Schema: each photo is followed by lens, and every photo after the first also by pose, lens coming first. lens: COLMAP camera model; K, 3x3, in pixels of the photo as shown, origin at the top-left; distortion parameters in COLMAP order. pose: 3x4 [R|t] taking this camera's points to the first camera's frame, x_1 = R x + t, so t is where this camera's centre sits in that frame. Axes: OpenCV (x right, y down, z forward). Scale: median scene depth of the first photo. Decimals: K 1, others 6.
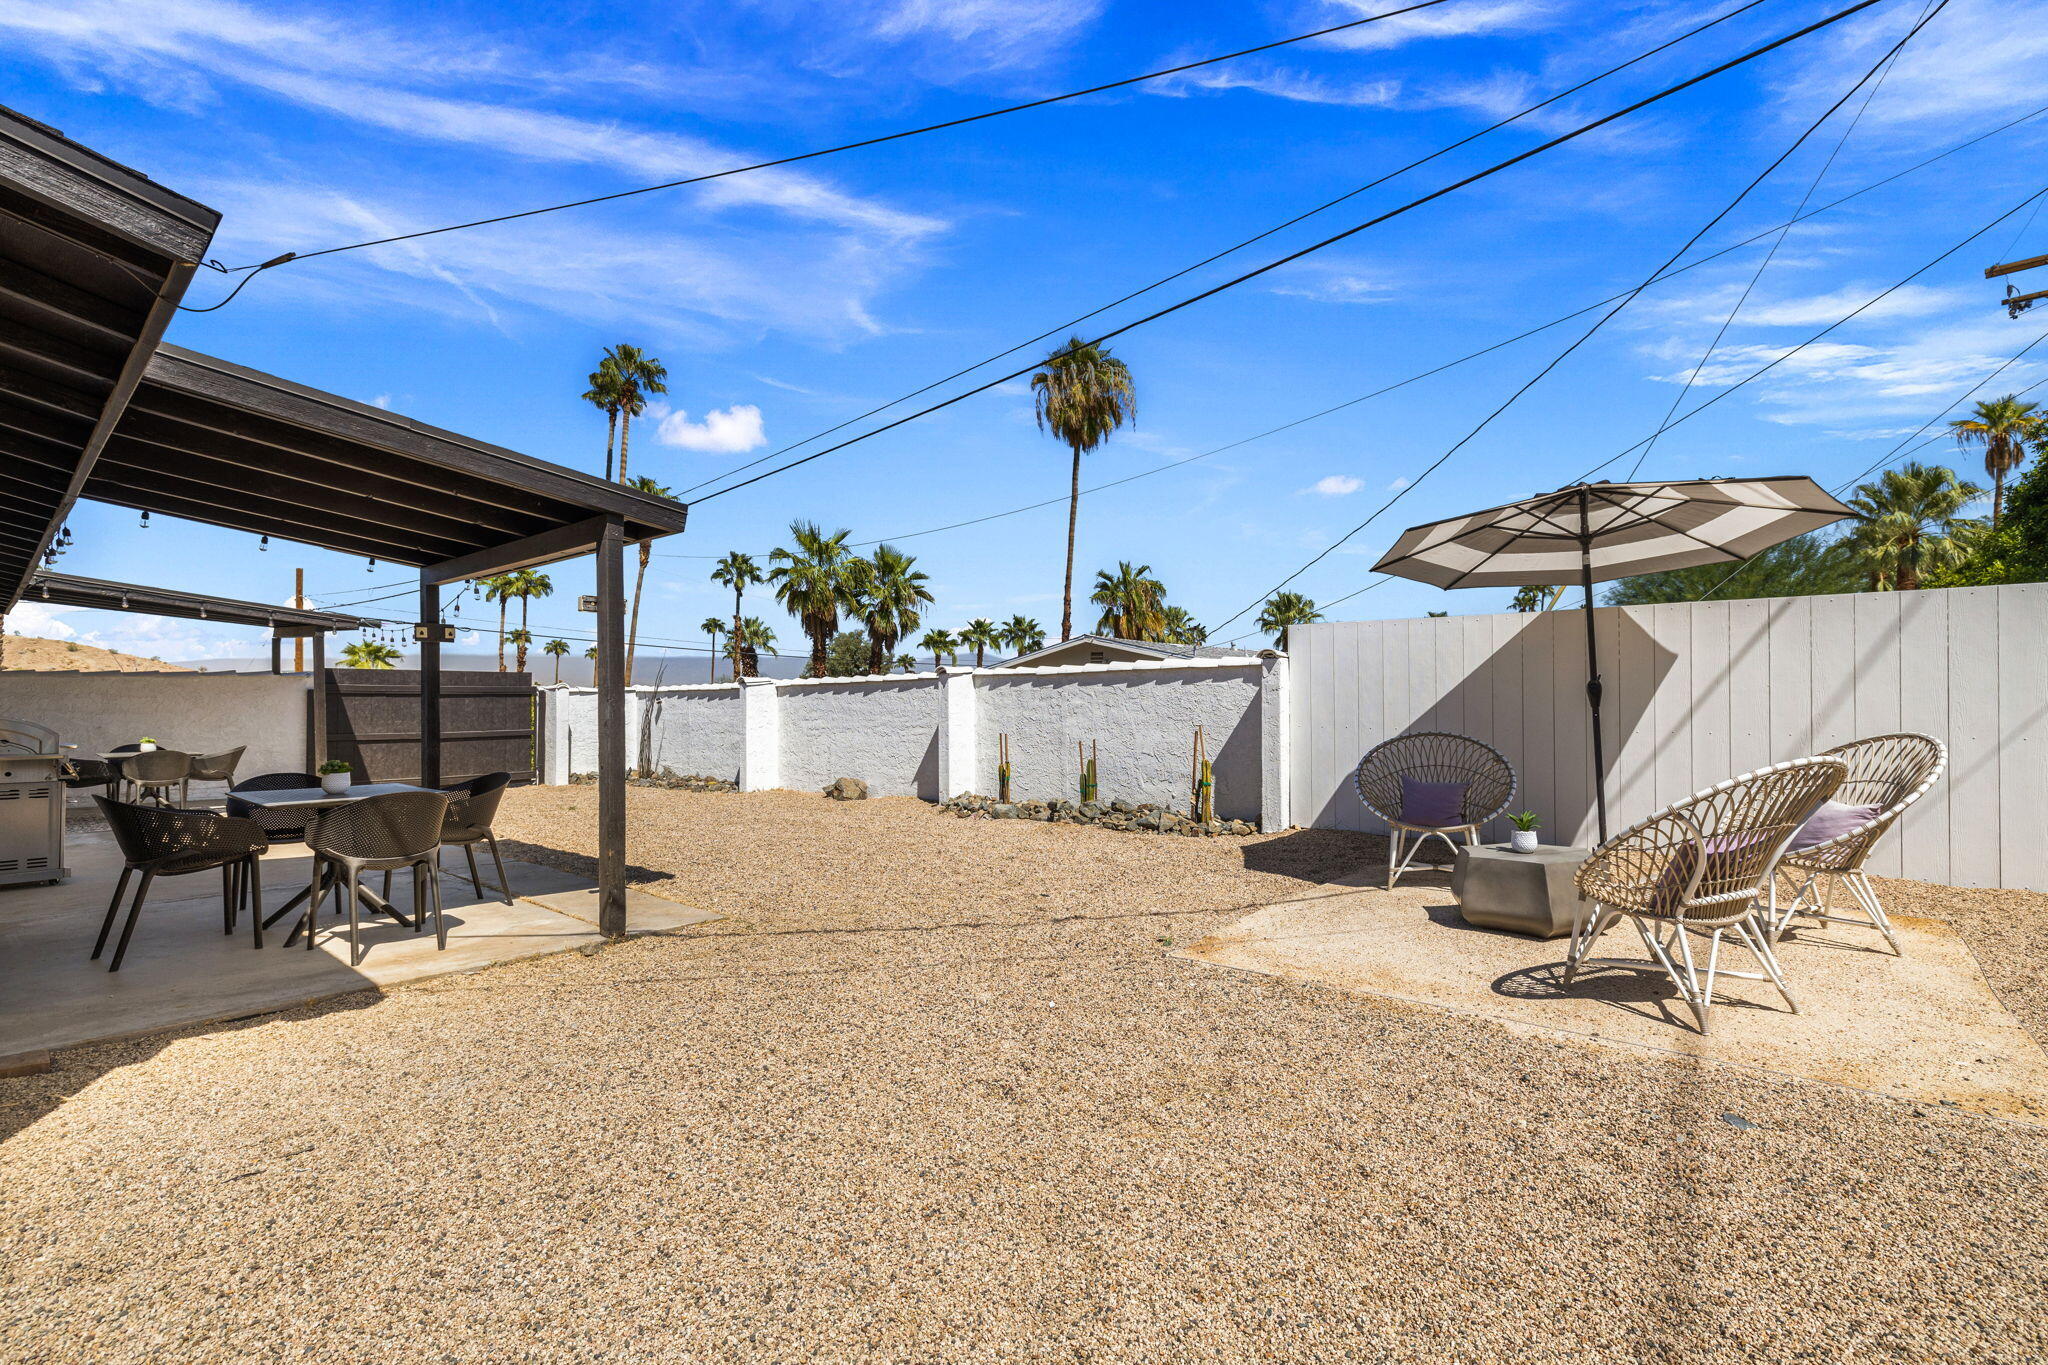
lens RADIAL K [[889.9, 0, 1059.9], [0, 889.9, 703.5], [0, 0, 1]] dist [0.000348, 0.000770]
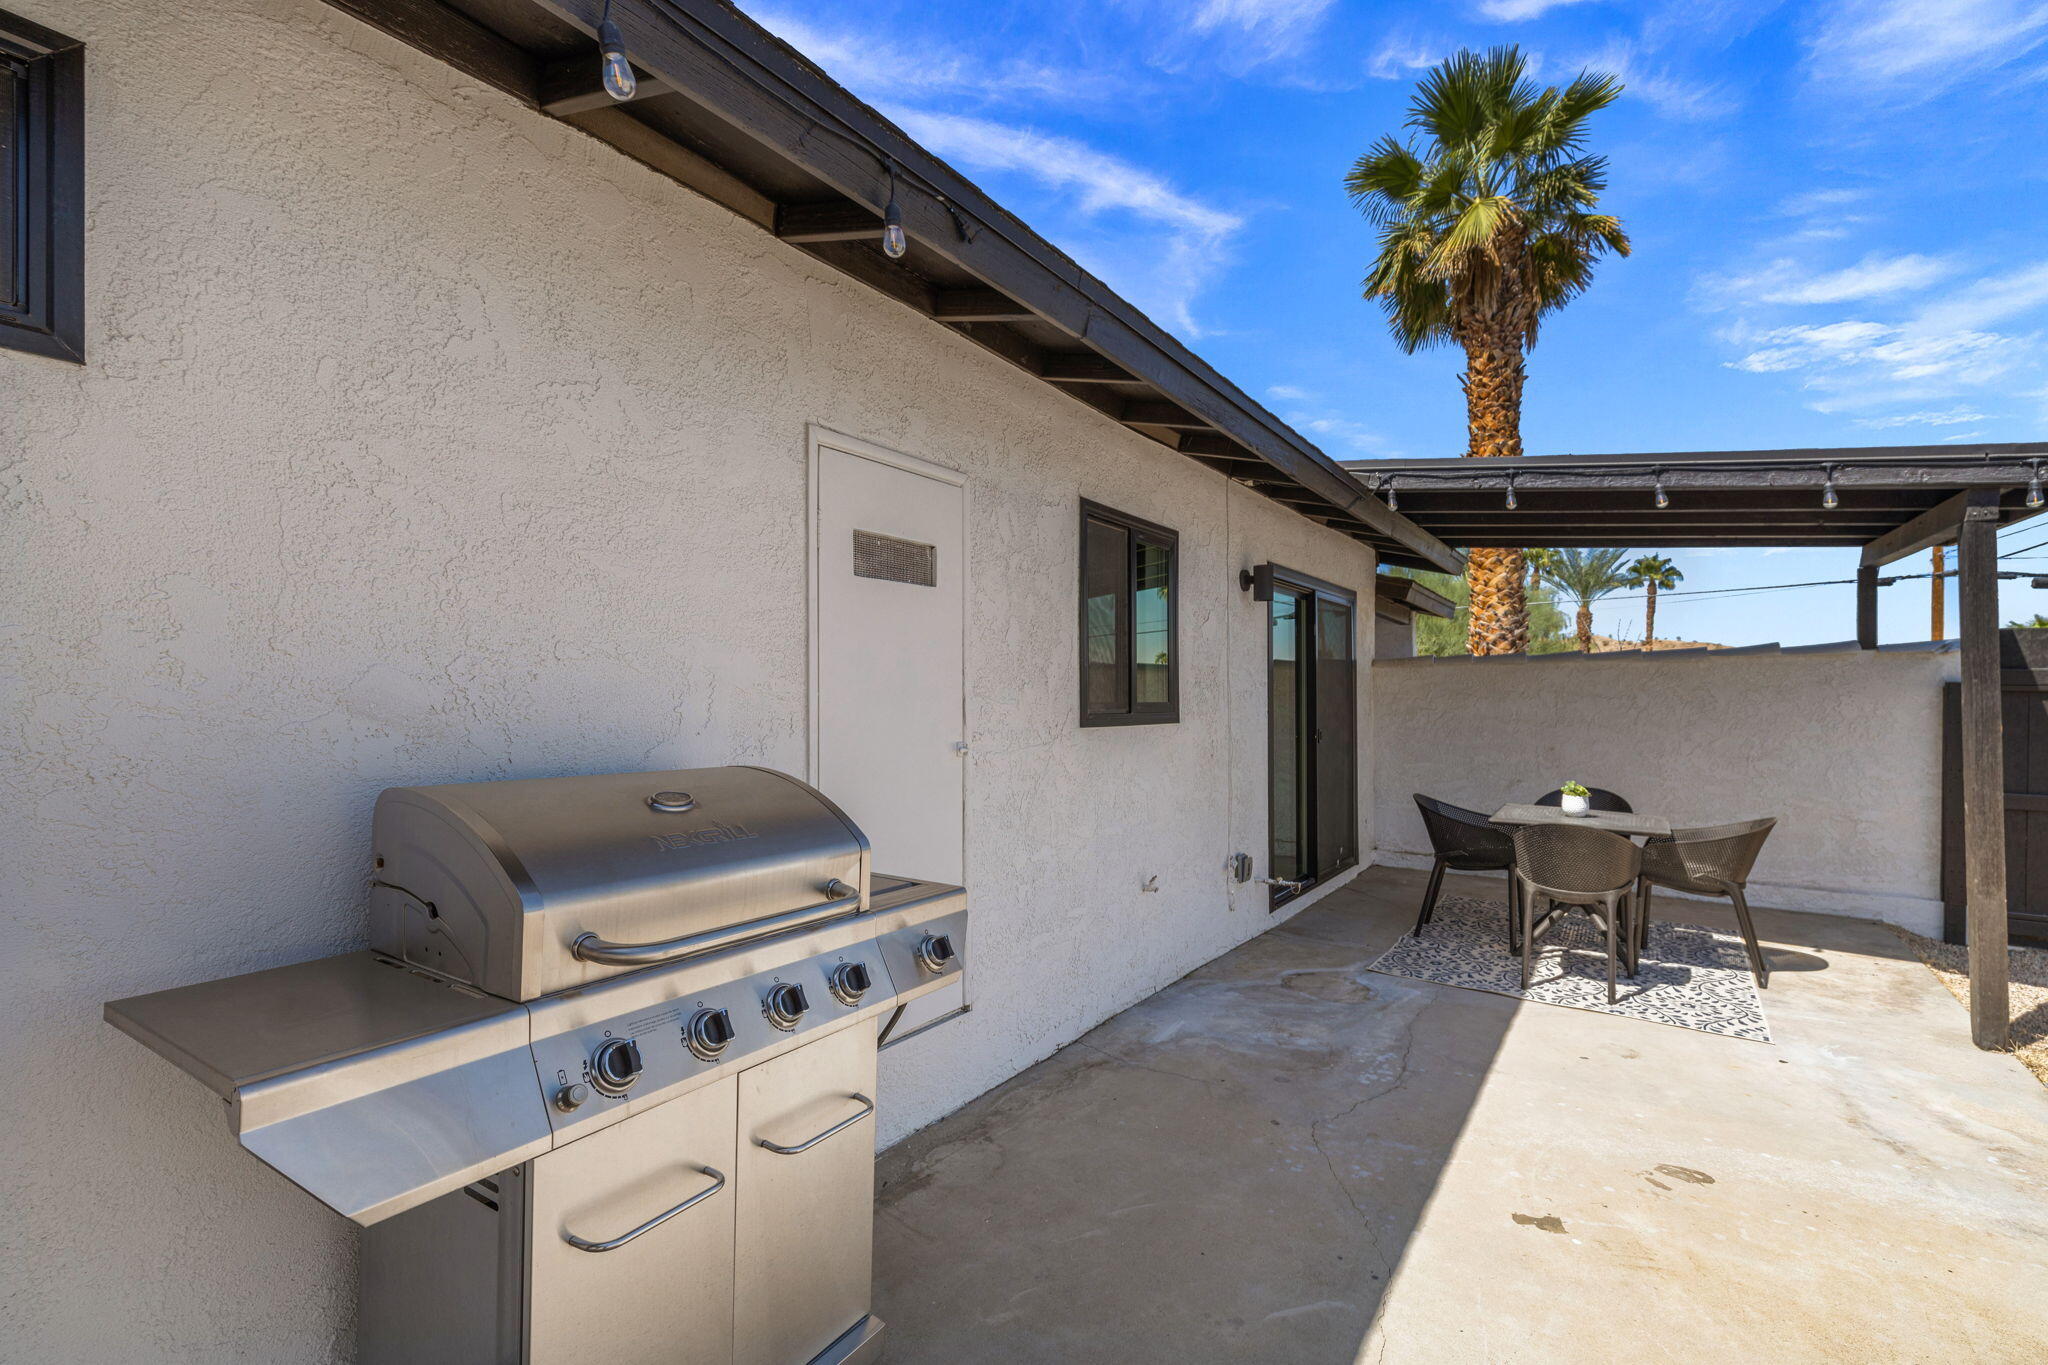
lens RADIAL K [[874.5, 0, 1024.9], [0, 874.5, 679.2], [0, 0, 1]] dist [0.000233, -0.000043]
pose [[0.053534, -0.007838, -0.998535, -0.371420], [-0.012185, 0.999890, -0.008502, -0.006947], [0.998492, 0.012622, 0.053432, 0.443387]]
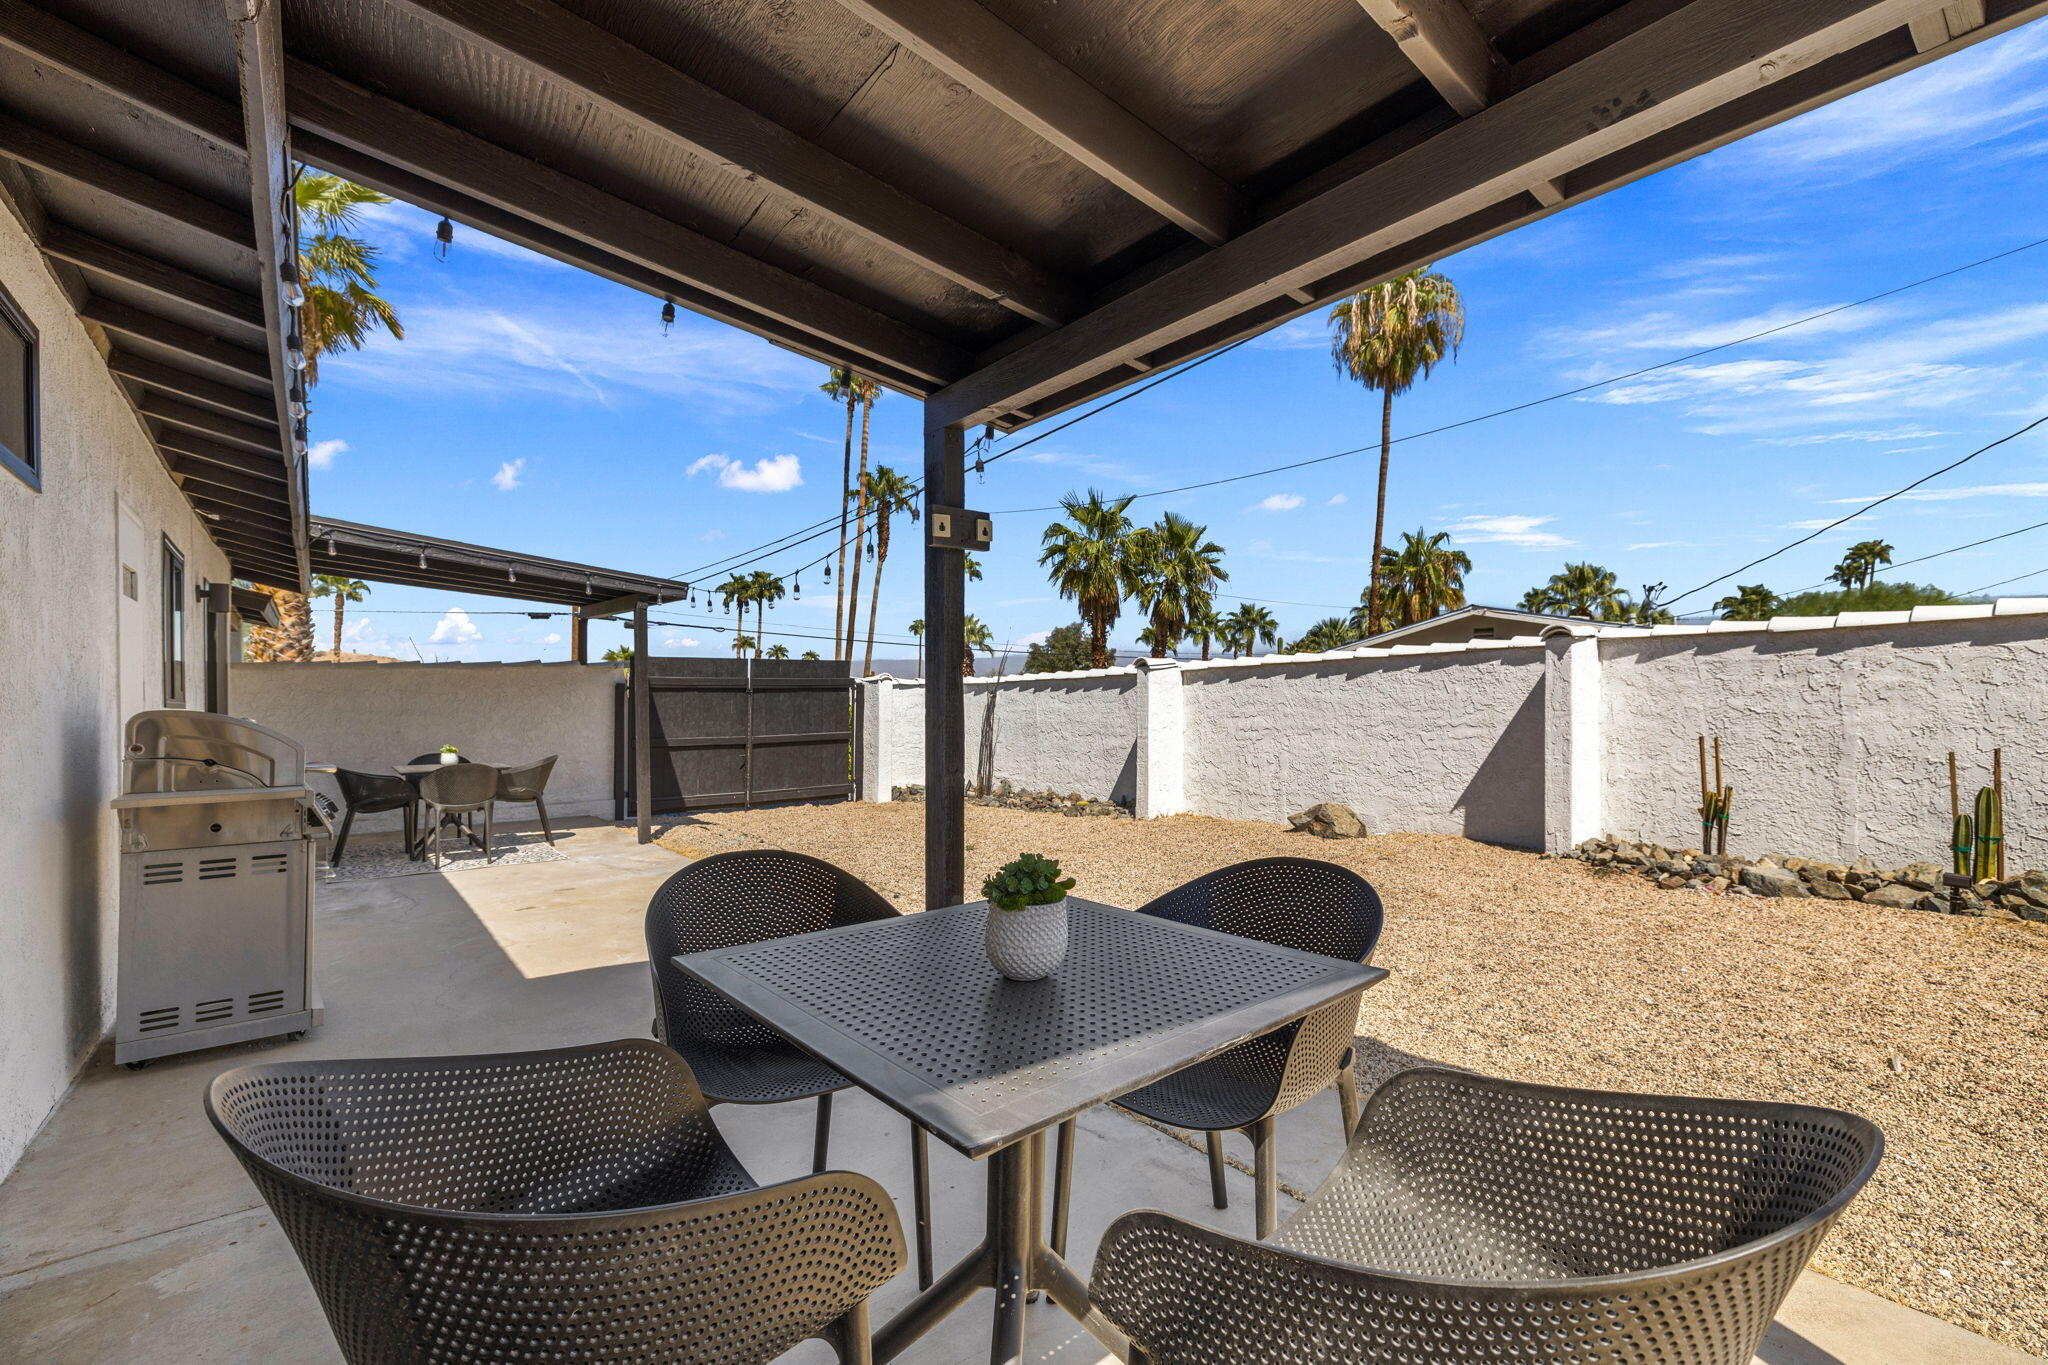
lens RADIAL K [[923.6, 0, 1059.2], [0, 923.6, 688.0], [0, 0, 1]] dist [0.000839, -0.000162]
pose [[0.977288, -0.013870, -0.211462, -0.231597], [0.010588, 0.999805, -0.016646, 0.005417], [0.211652, 0.014029, 0.977244, 0.226310]]
